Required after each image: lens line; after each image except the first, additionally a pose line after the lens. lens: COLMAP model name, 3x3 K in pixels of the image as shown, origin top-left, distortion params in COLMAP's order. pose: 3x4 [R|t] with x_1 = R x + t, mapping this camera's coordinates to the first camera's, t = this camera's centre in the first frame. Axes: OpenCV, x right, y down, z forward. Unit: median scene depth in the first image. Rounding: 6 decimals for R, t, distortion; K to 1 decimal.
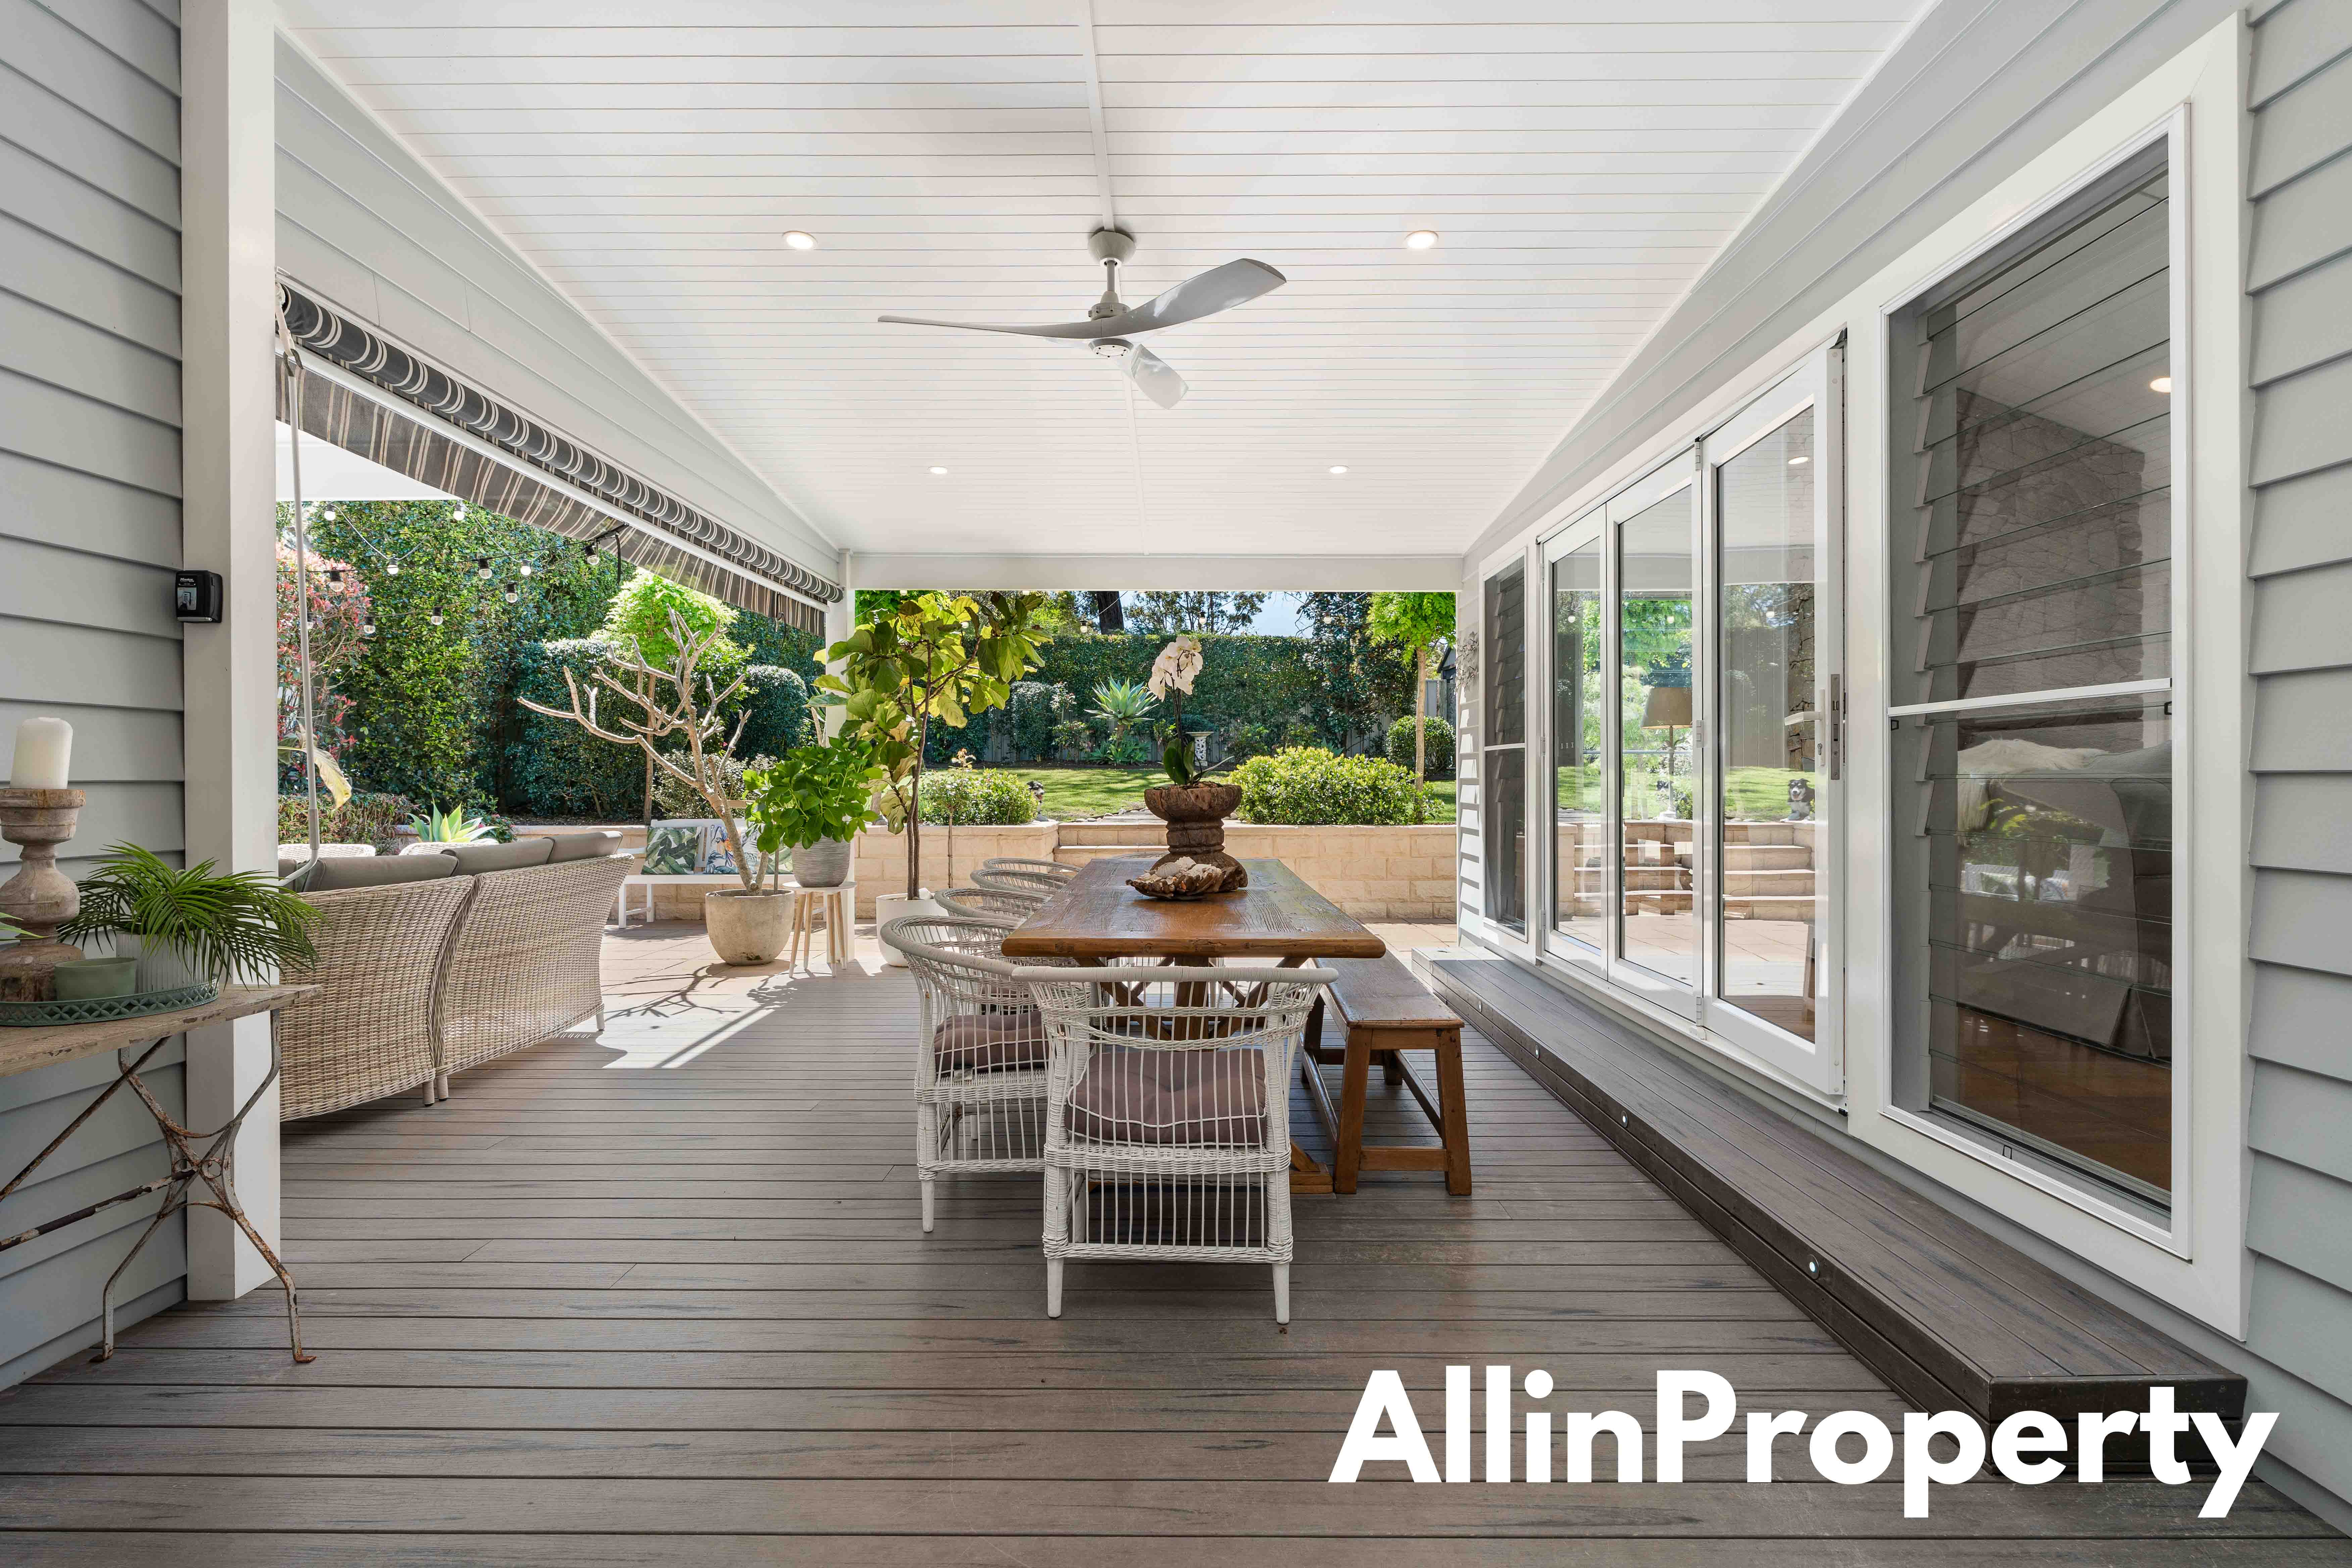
lens RADIAL K [[1102.7, 0, 1168.2], [0, 1102.7, 781.9], [0, 0, 1]] dist [-0.007110, -0.001031]
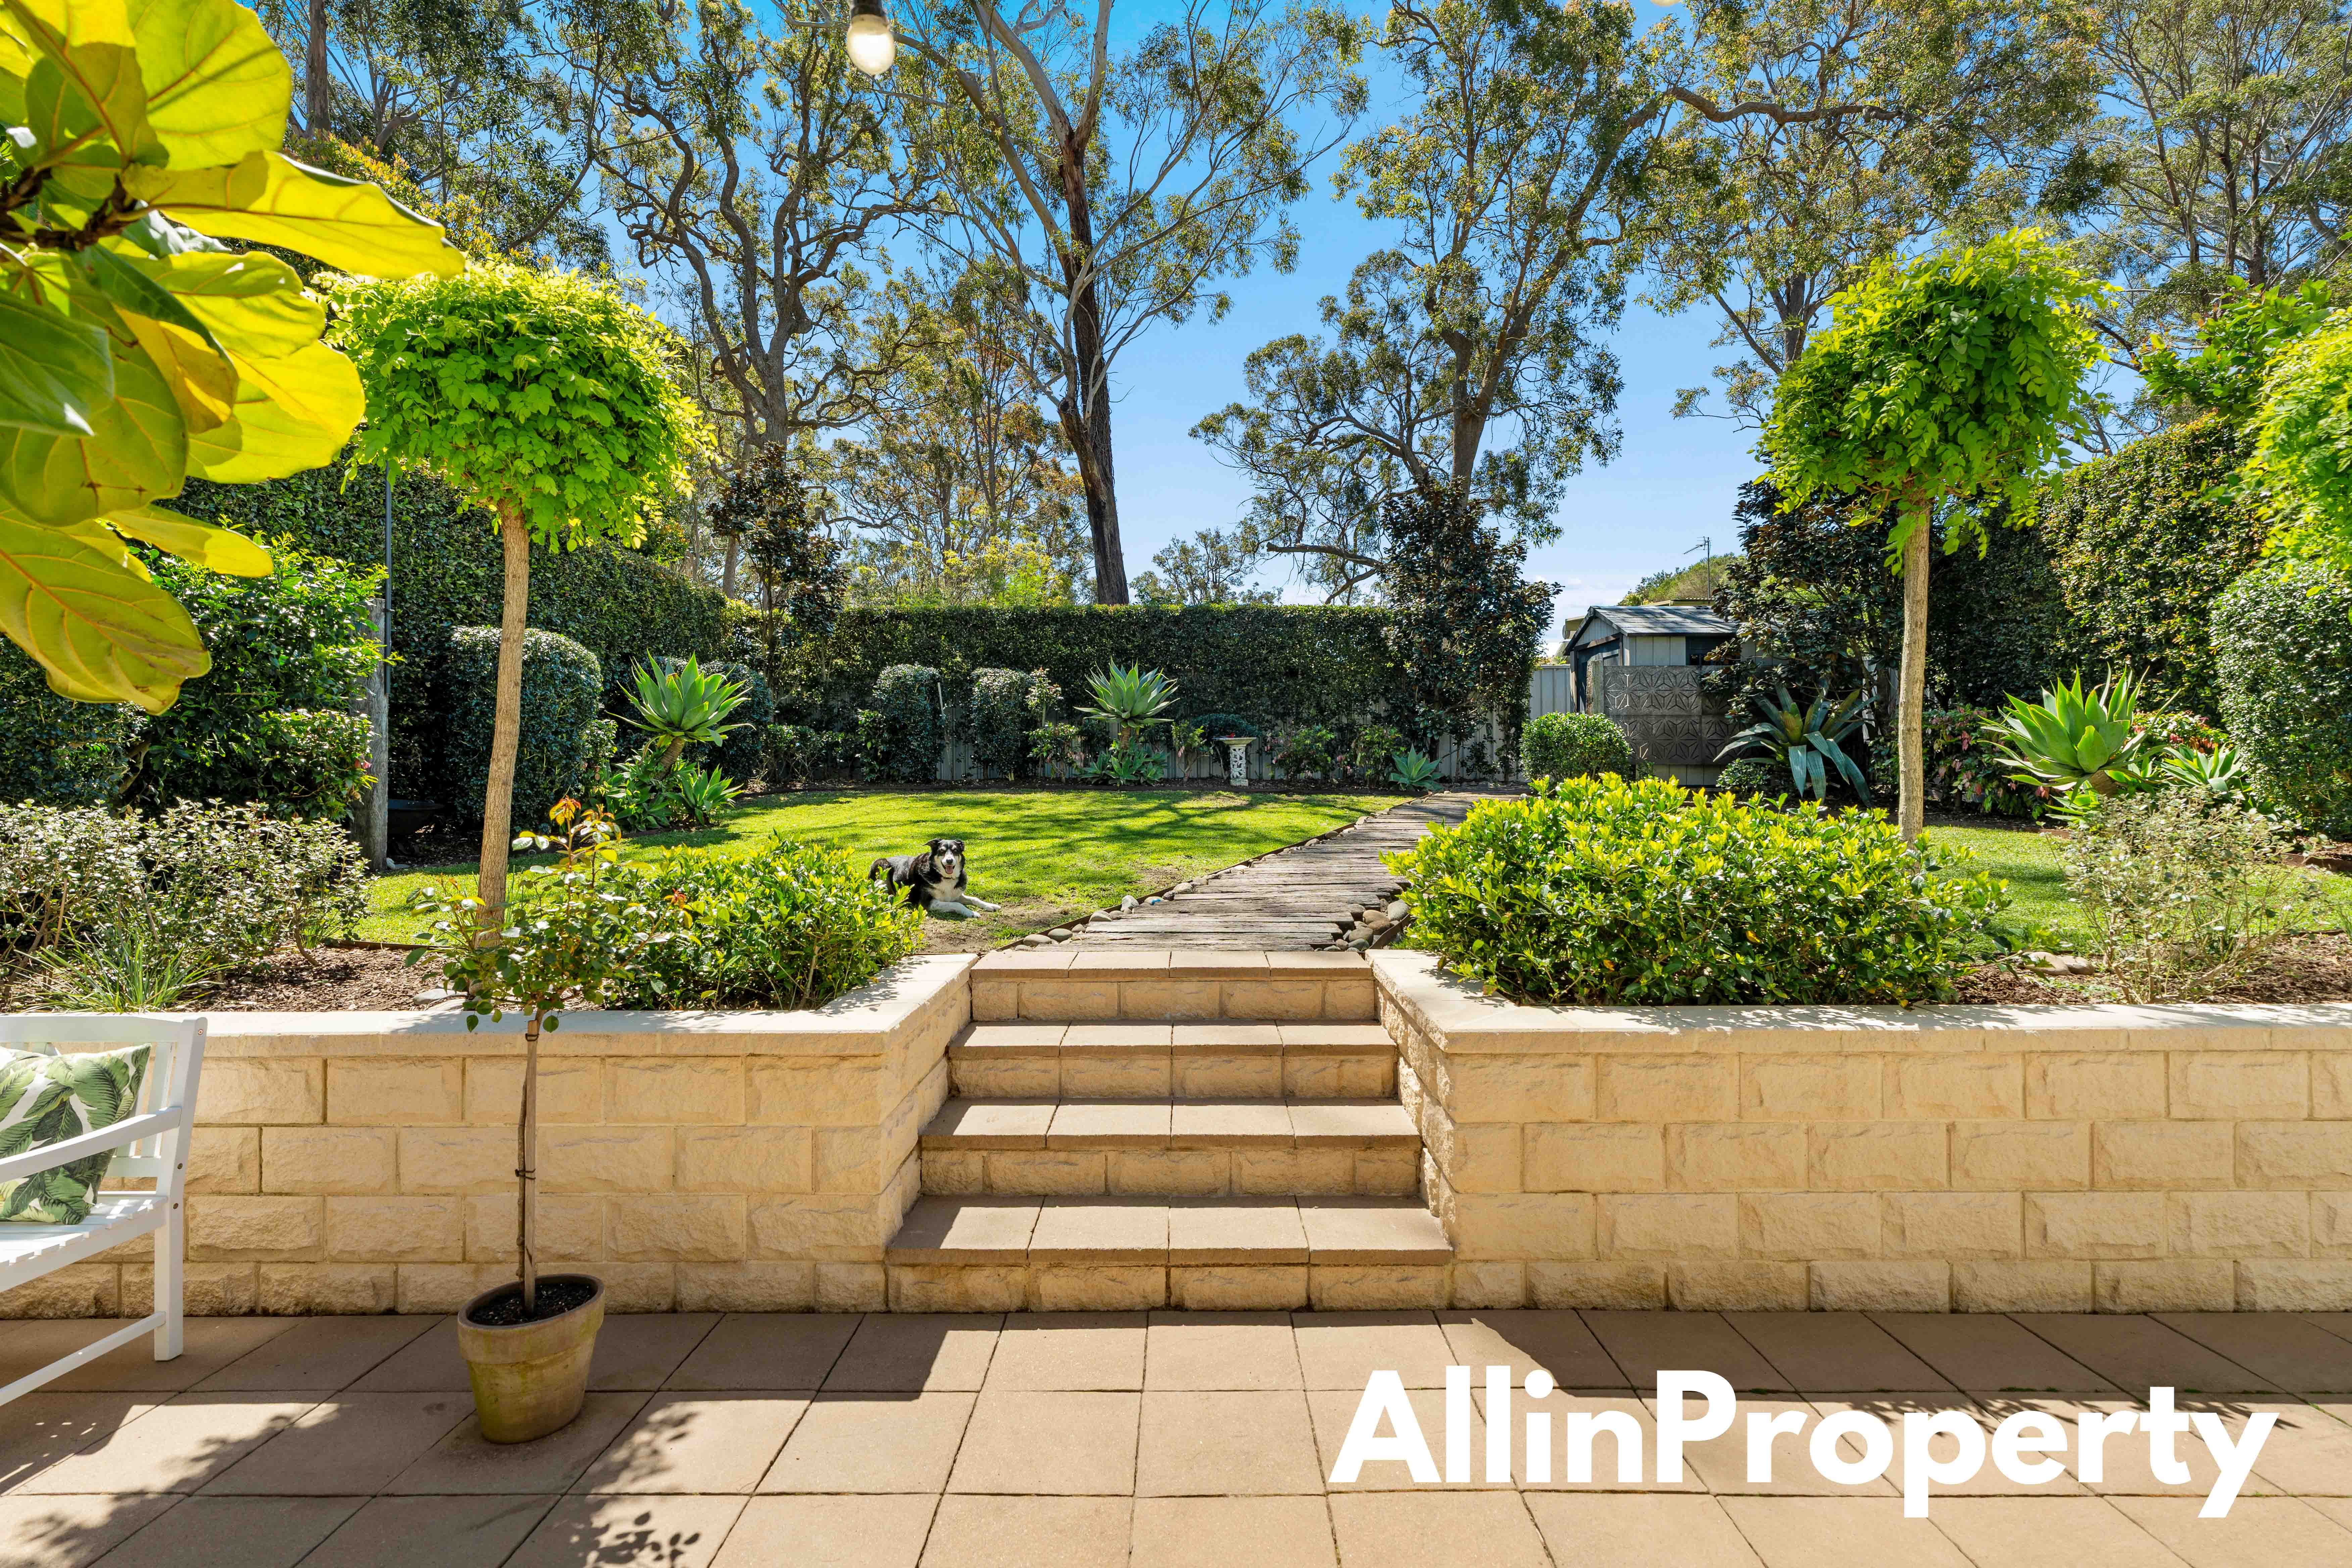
lens RADIAL K [[1081.3, 0, 1164.9], [0, 1081.3, 785.9], [0, 0, 1]] dist [0.002739, 0.000017]
pose [[0.999950, -0.005808, -0.008112, -0.013080], [0.005797, 0.999982, -0.001433, -0.013923], [0.008121, 0.001386, 0.999966, 0.310169]]
